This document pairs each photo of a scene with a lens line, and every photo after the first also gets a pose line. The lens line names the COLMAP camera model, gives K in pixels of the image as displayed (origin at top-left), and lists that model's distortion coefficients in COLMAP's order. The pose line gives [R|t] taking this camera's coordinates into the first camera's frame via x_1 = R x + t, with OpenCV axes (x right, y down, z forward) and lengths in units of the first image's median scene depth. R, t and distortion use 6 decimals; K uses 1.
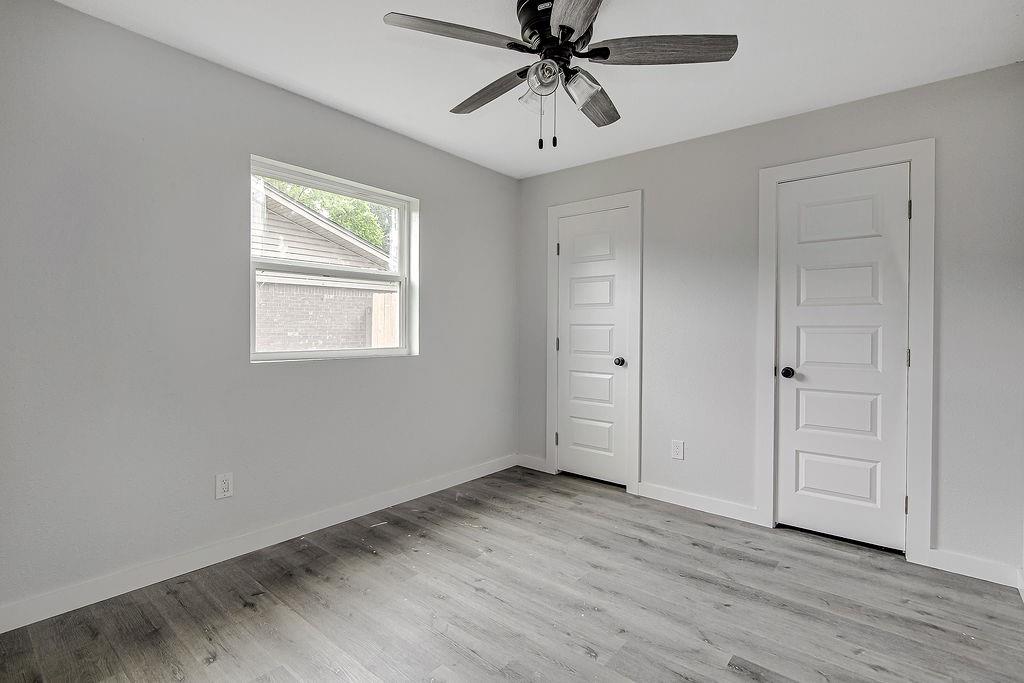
lens RADIAL K [[481.2, 0, 510.6], [0, 481.2, 332.7], [0, 0, 1]] dist [-0.006625, 0.000213]
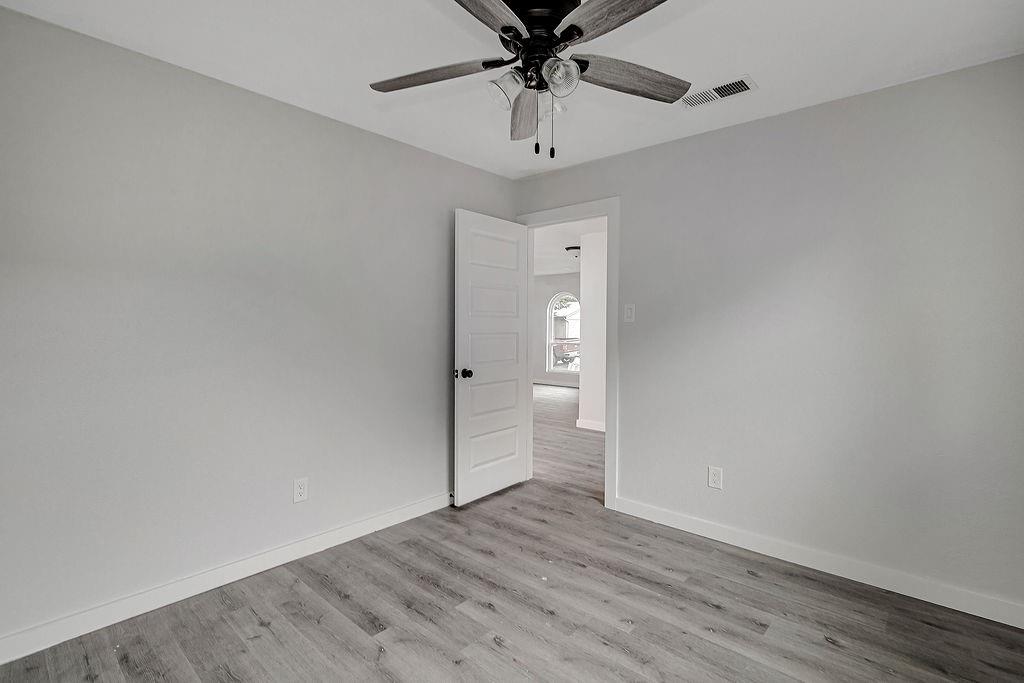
lens RADIAL K [[481.2, 0, 510.6], [0, 481.2, 332.7], [0, 0, 1]] dist [-0.006625, 0.000213]
pose [[-0.998849, -0.017401, 0.044707, 0.099902], [-0.016696, 0.999731, 0.016091, -0.061054], [-0.044975, 0.015326, -0.998871, 2.028156]]
